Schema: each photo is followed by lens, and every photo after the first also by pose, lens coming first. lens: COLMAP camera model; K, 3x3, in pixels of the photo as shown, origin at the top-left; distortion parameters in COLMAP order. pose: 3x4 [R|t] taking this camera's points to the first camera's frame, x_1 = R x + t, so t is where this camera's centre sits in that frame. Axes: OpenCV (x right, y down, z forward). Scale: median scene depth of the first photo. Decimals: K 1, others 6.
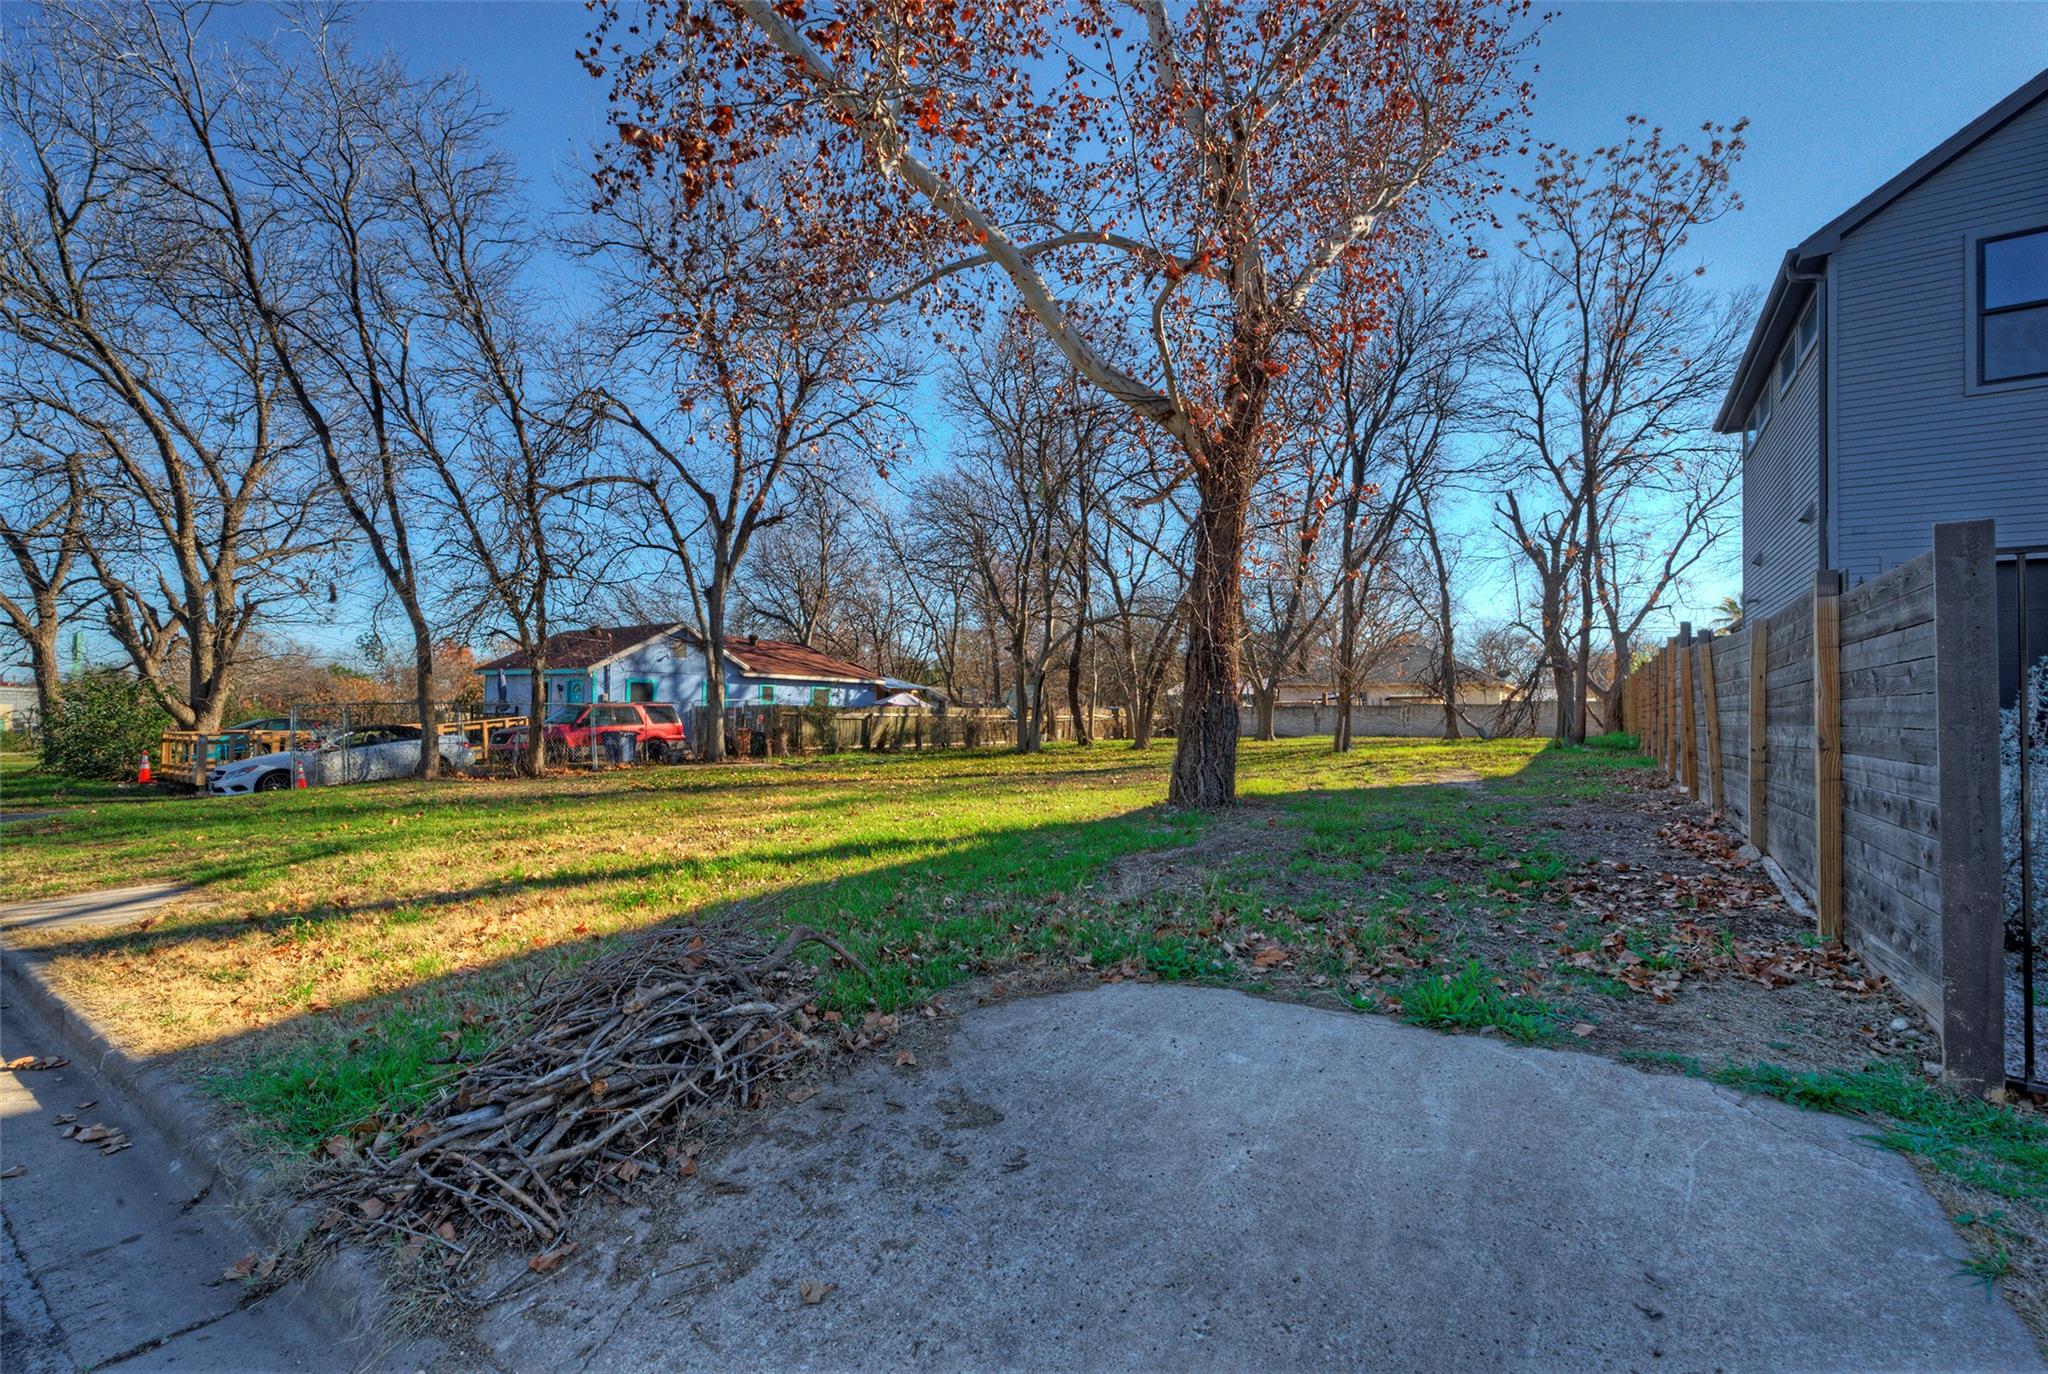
lens RADIAL K [[847.6, 0, 1023.8], [0, 847.6, 689.1], [0, 0, 1]] dist [0.011267, 0.001402]
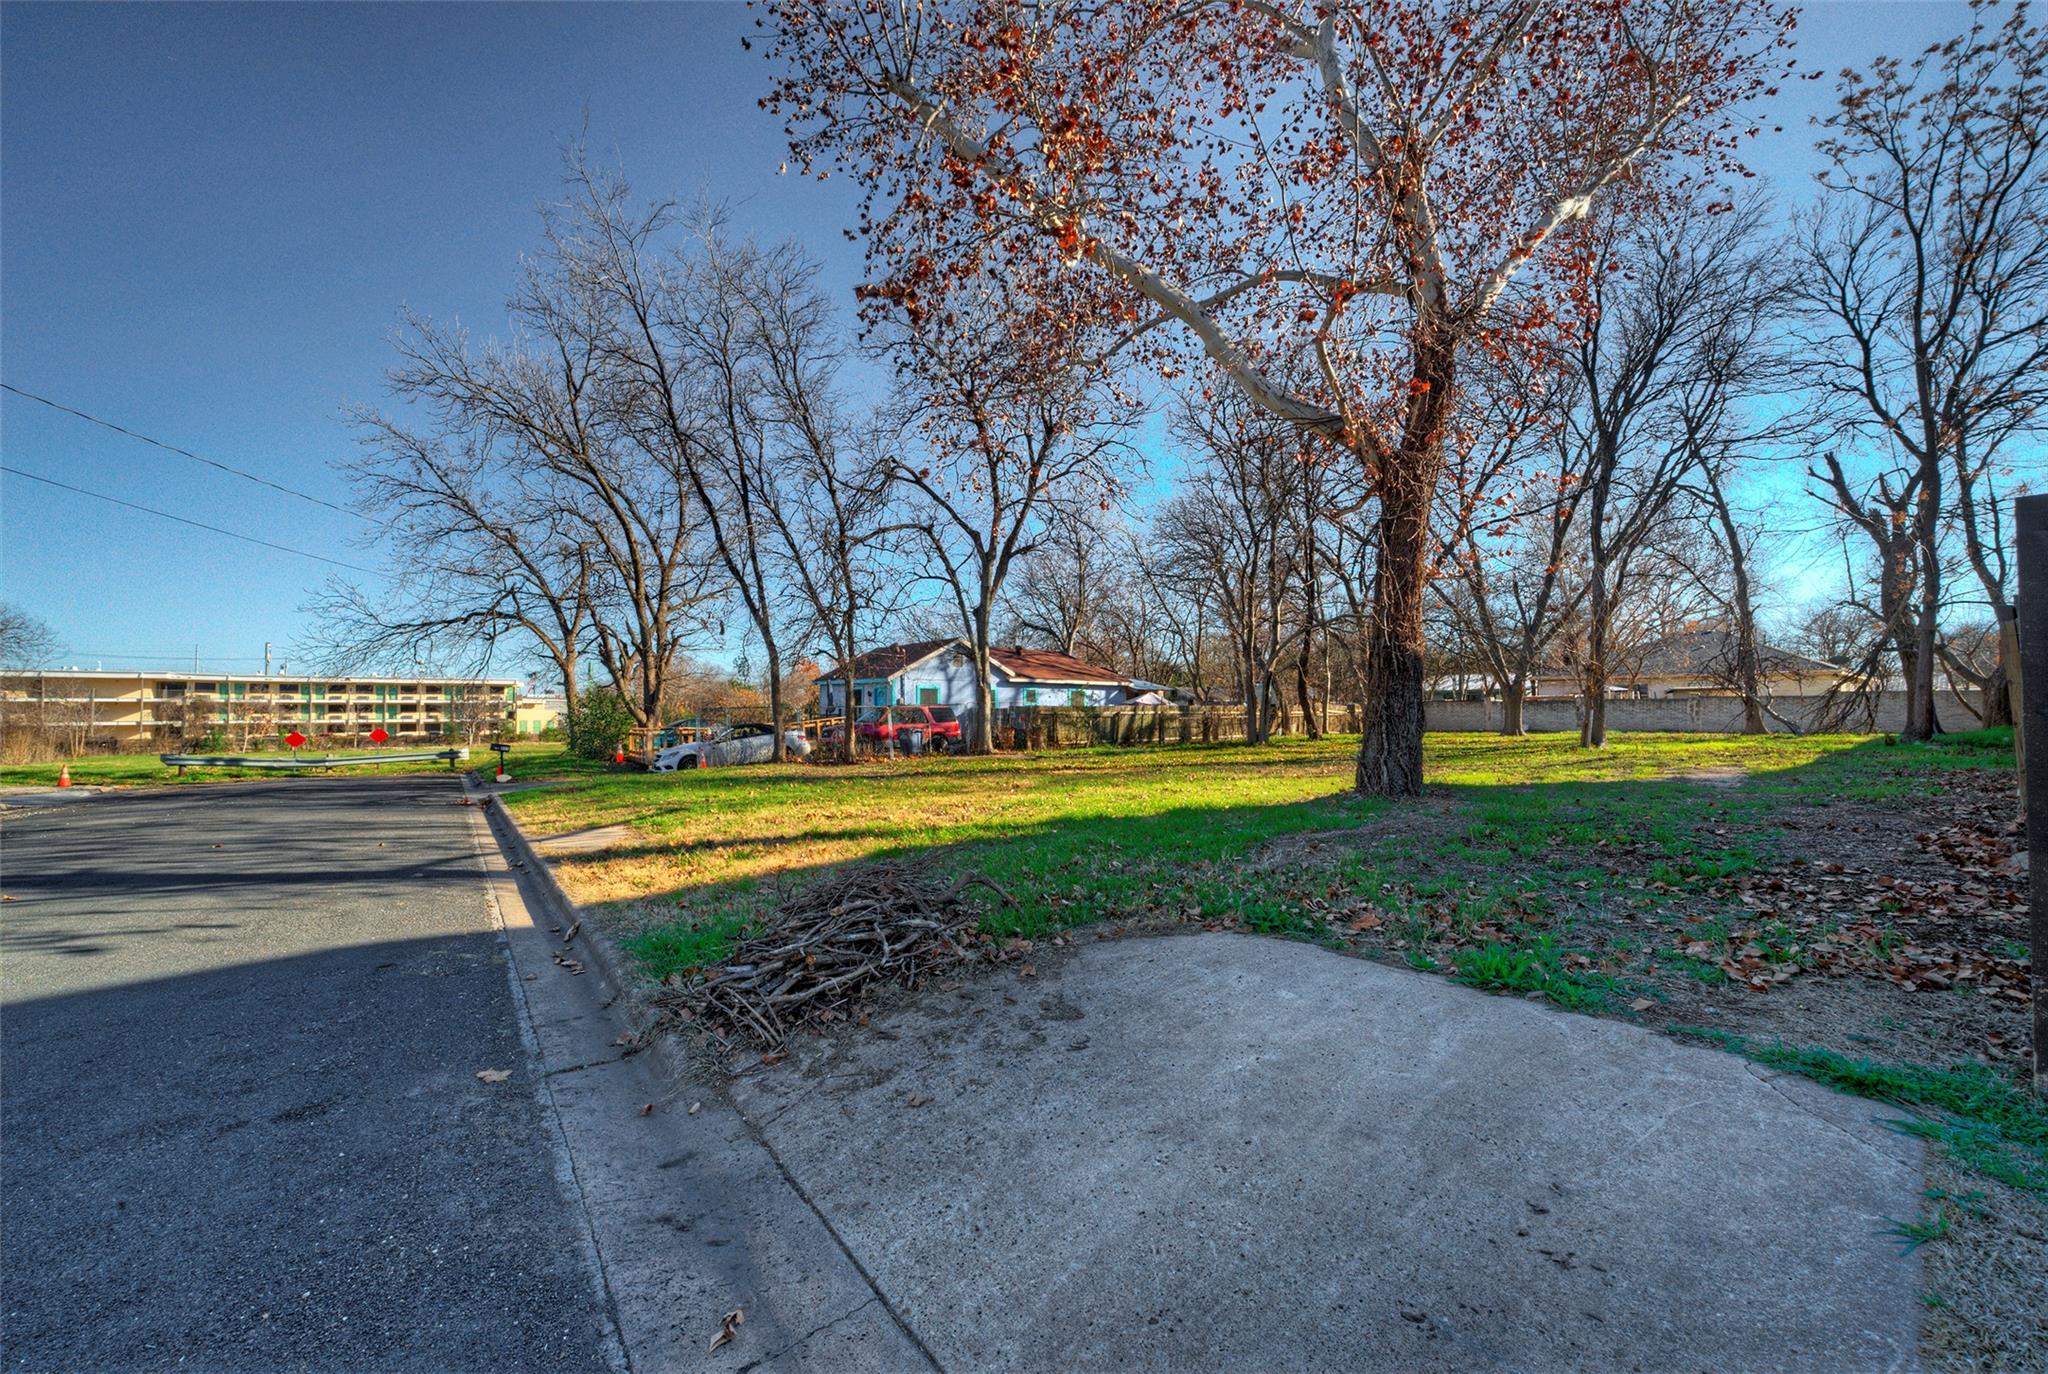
lens RADIAL K [[761.9, 0, 1017.5], [0, 761.9, 687.1], [0, 0, 1]] dist [-0.004283, 0.004354]
pose [[0.948494, -0.018559, -0.316250, 0.031156], [0.017405, 0.999828, -0.006474, 0.000214], [0.316315, 0.000636, 0.948654, -0.017605]]
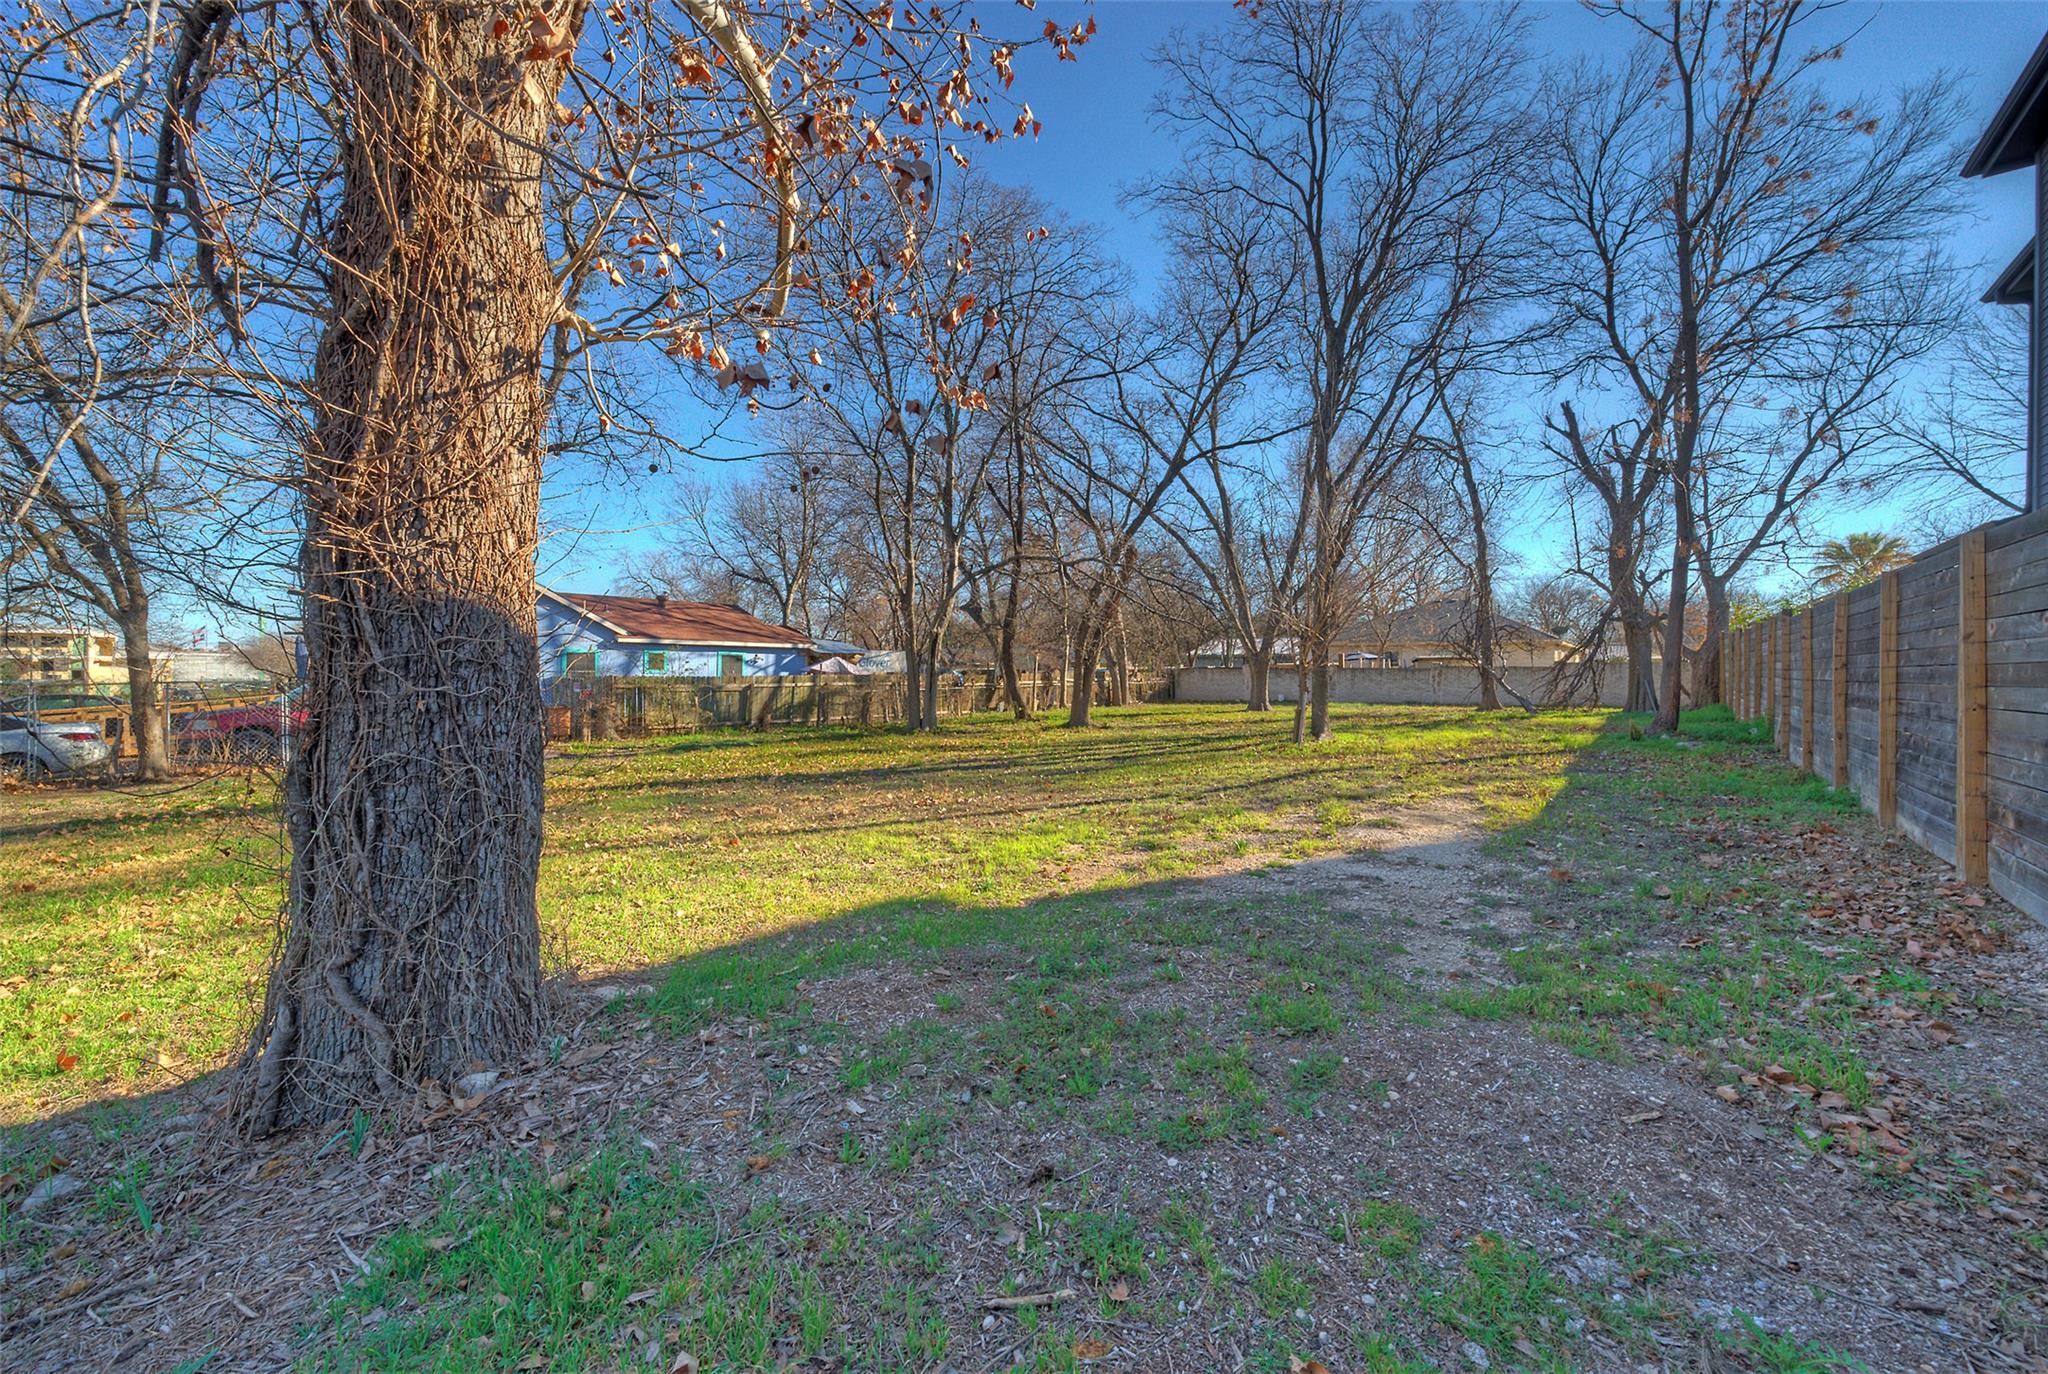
lens RADIAL K [[761.9, 0, 995.9], [0, 761.9, 663.2], [0, 0, 1]] dist [-0.004283, 0.004354]
pose [[0.991877, -0.004169, -0.127131, 0.191995], [0.006673, 0.999792, 0.019274, -0.006000], [0.127025, -0.019966, 0.991699, 0.323103]]
